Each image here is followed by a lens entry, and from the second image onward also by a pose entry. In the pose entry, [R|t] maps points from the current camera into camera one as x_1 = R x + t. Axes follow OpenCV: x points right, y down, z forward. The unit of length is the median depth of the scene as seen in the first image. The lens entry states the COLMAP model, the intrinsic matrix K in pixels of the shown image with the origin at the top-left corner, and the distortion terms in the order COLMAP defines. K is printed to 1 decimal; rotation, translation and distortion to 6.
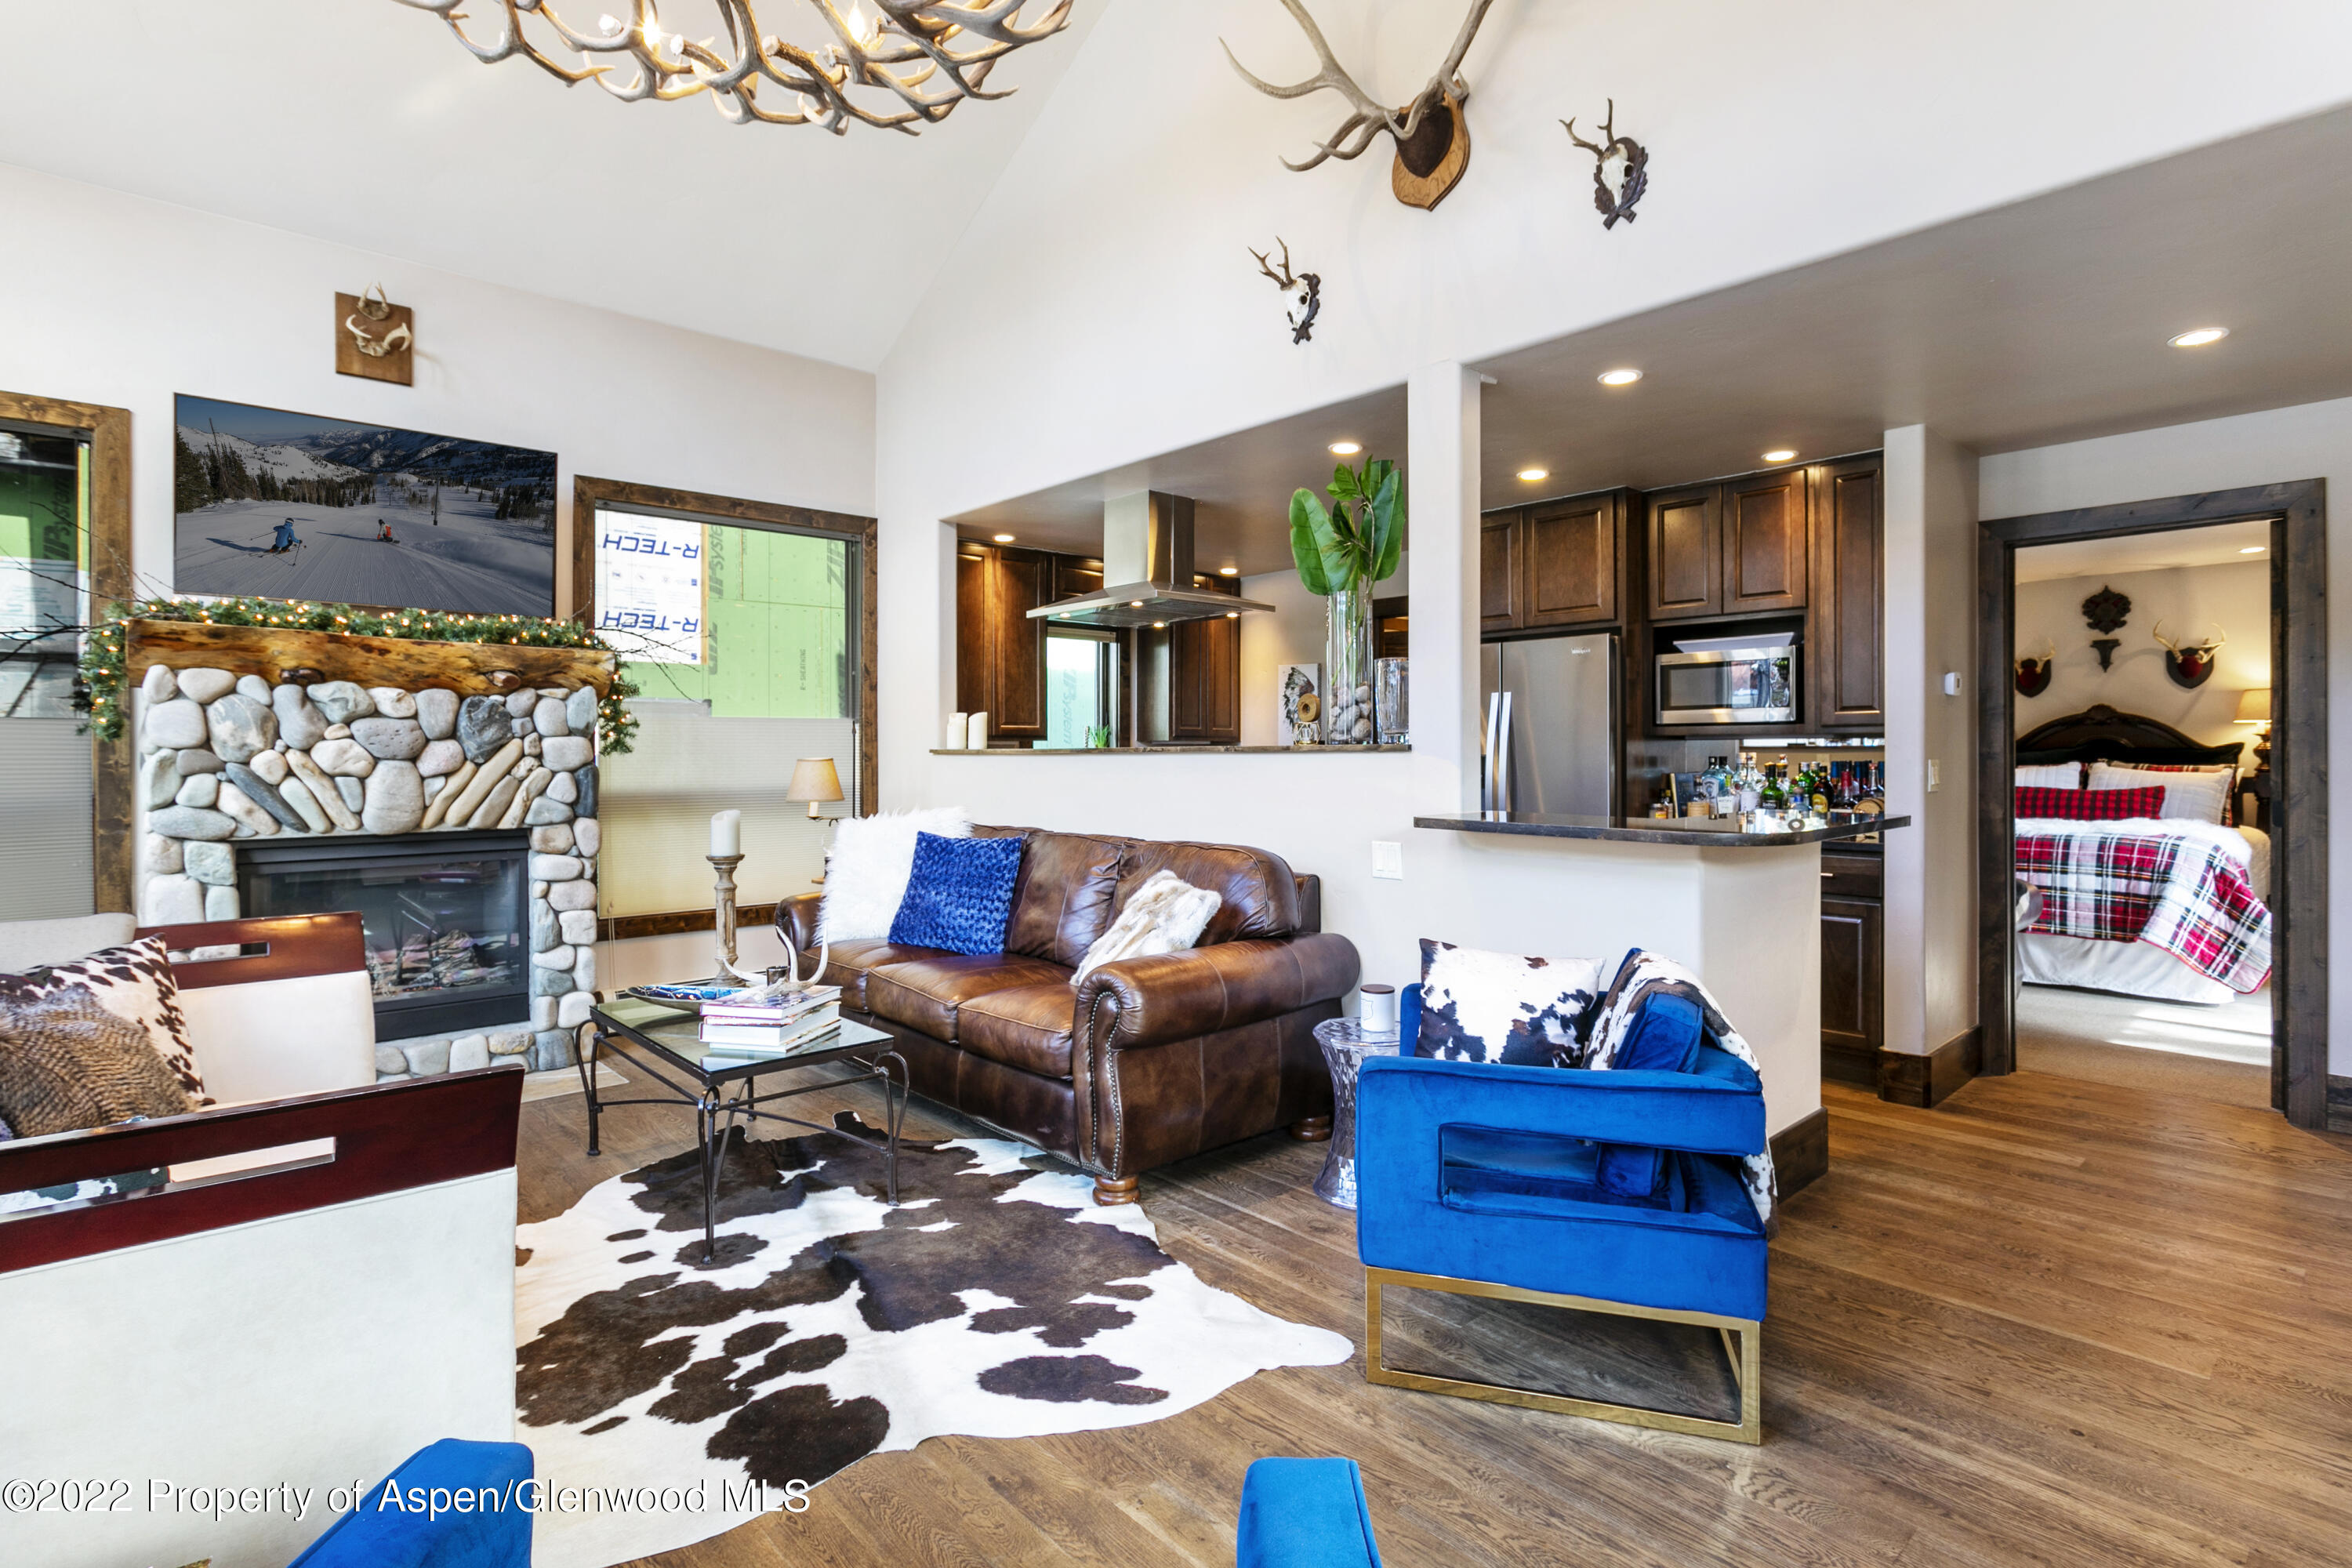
lens RADIAL K [[1126.2, 0, 1155.3], [0, 1126.2, 750.1], [0, 0, 1]] dist [-0.005903, -0.000101]
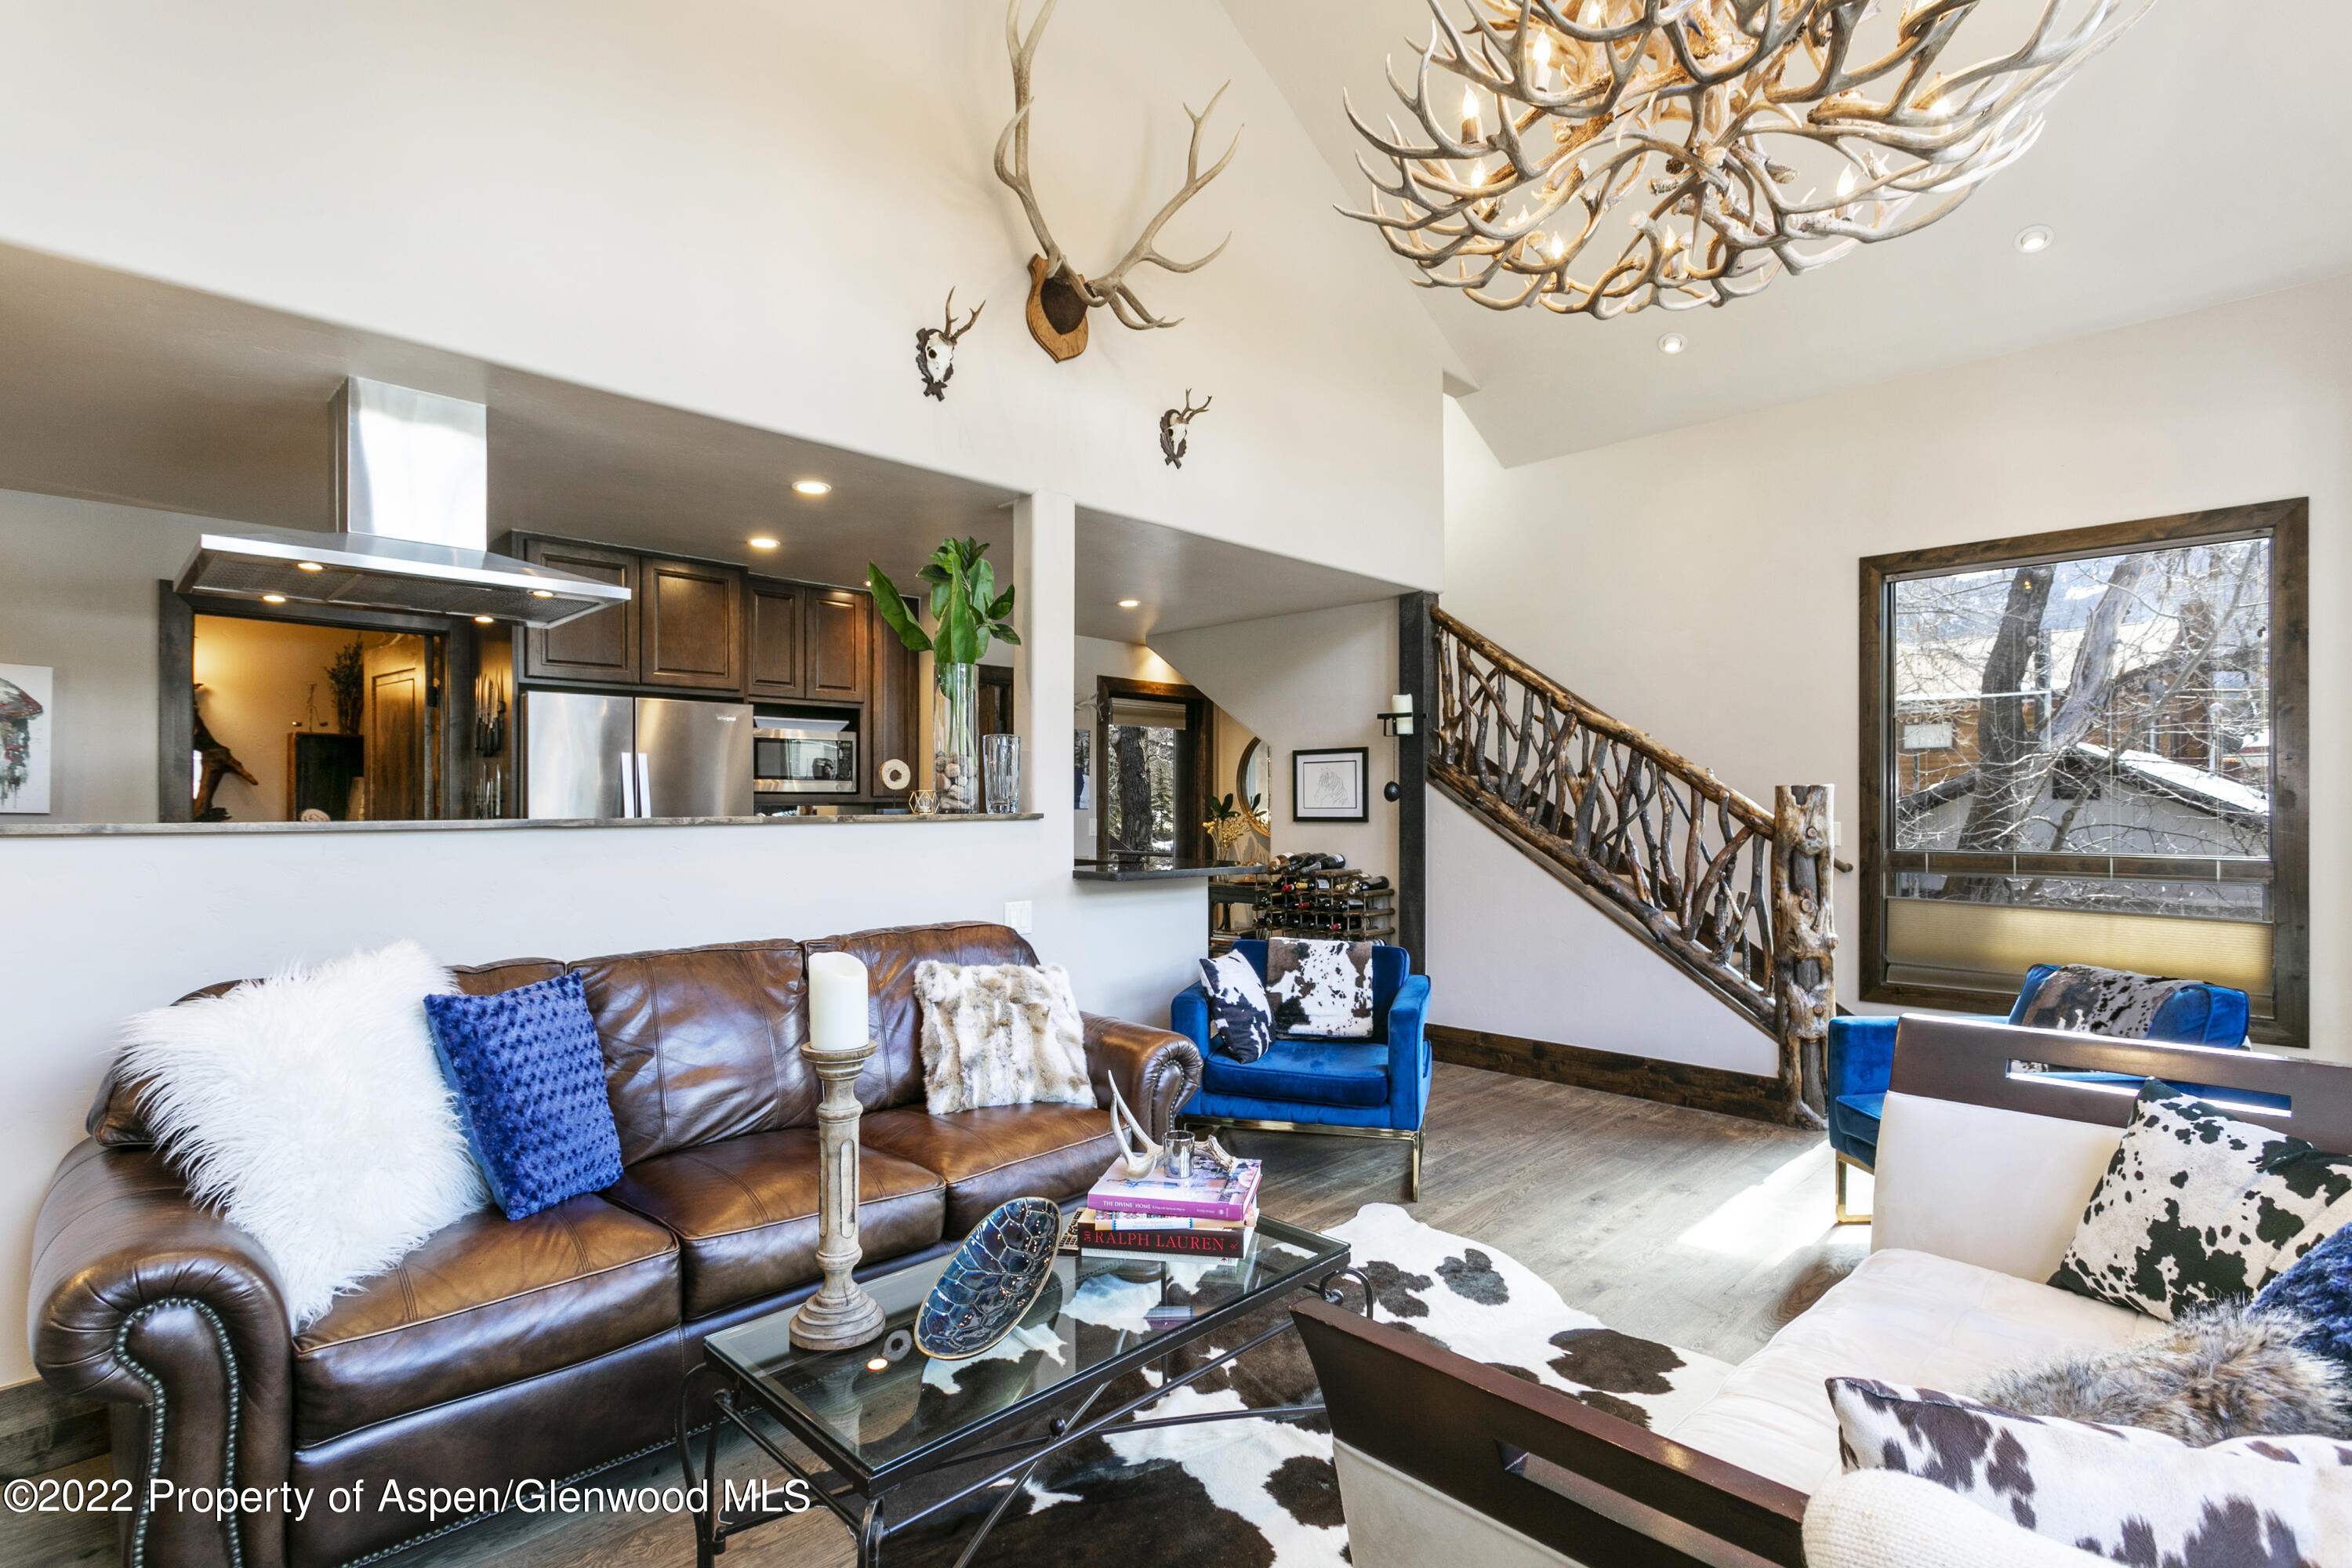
lens RADIAL K [[1126.2, 0, 1164.5], [0, 1126.2, 807.2], [0, 0, 1]] dist [-0.005903, -0.000101]
pose [[-0.048967, 0.001174, 0.998800, -0.808383], [-0.000525, 0.999999, -0.001202, -0.009067], [-0.998800, -0.000583, -0.048966, 0.811956]]
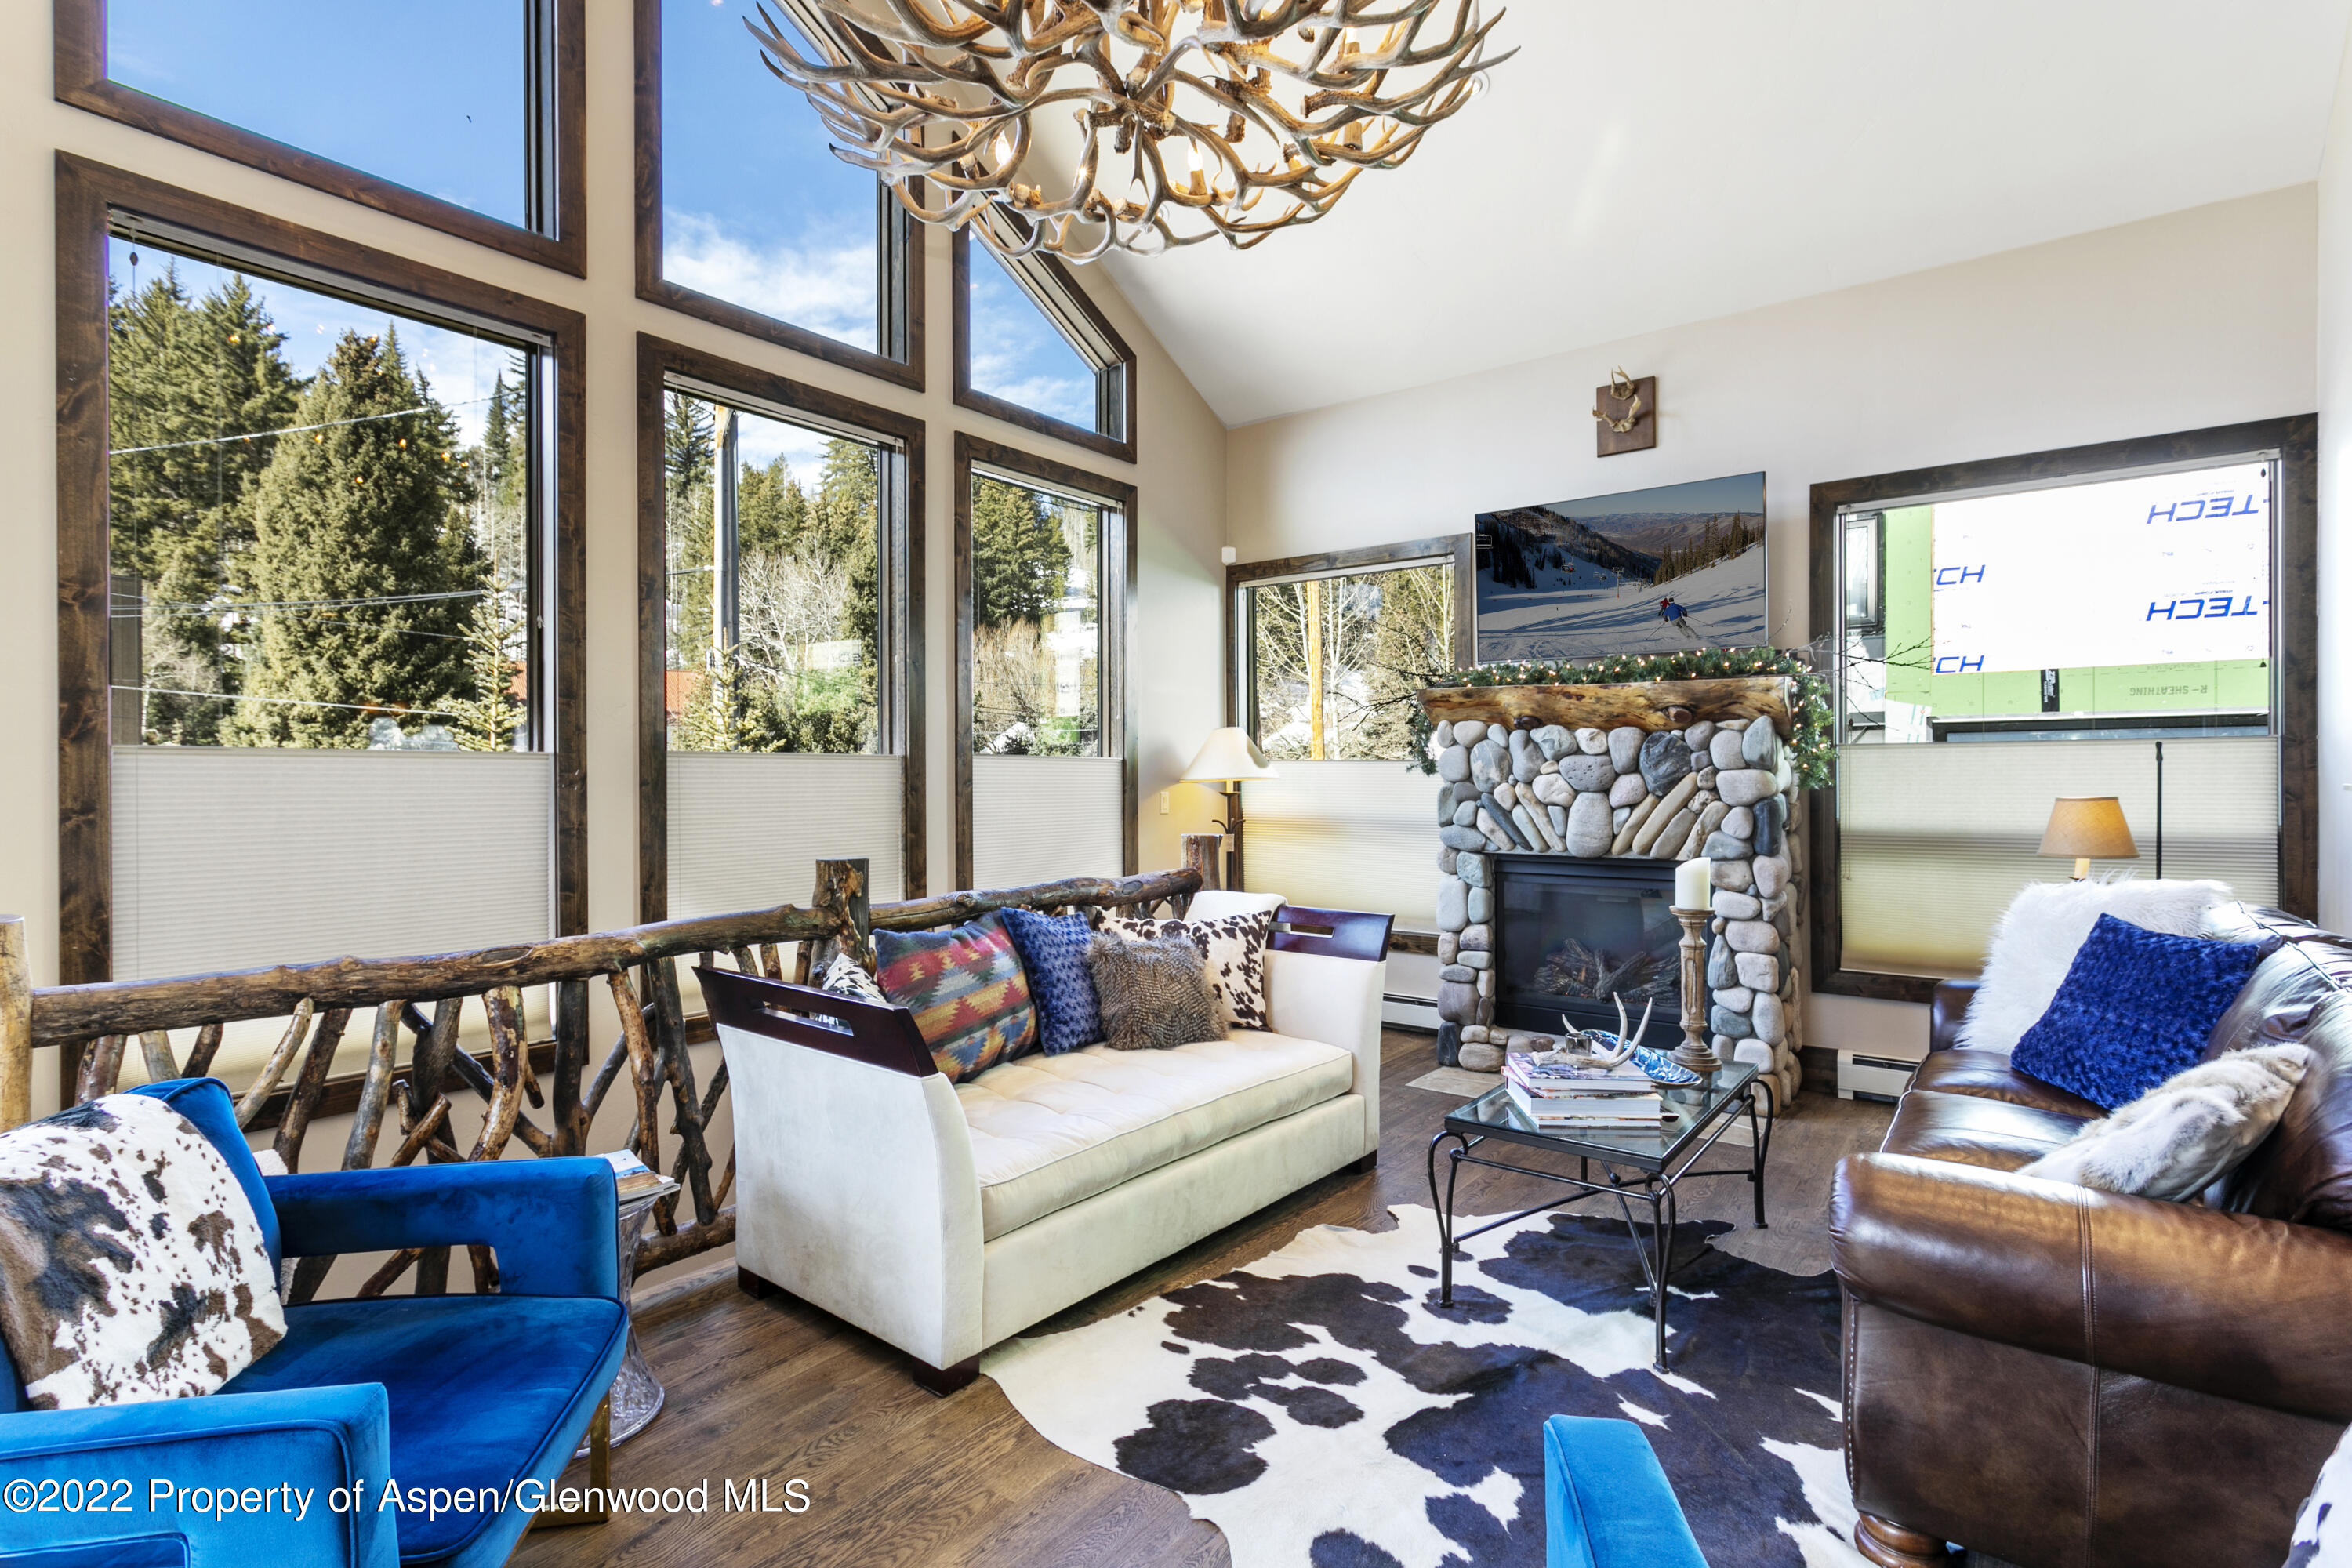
lens RADIAL K [[1126.2, 0, 1194.3], [0, 1126.2, 771.1], [0, 0, 1]] dist [-0.005903, -0.000101]
pose [[0.194354, -0.001541, -0.980930, 0.375140], [0.003999, 0.999992, -0.000779, -0.013489], [0.980923, -0.003771, 0.194358, 0.410083]]
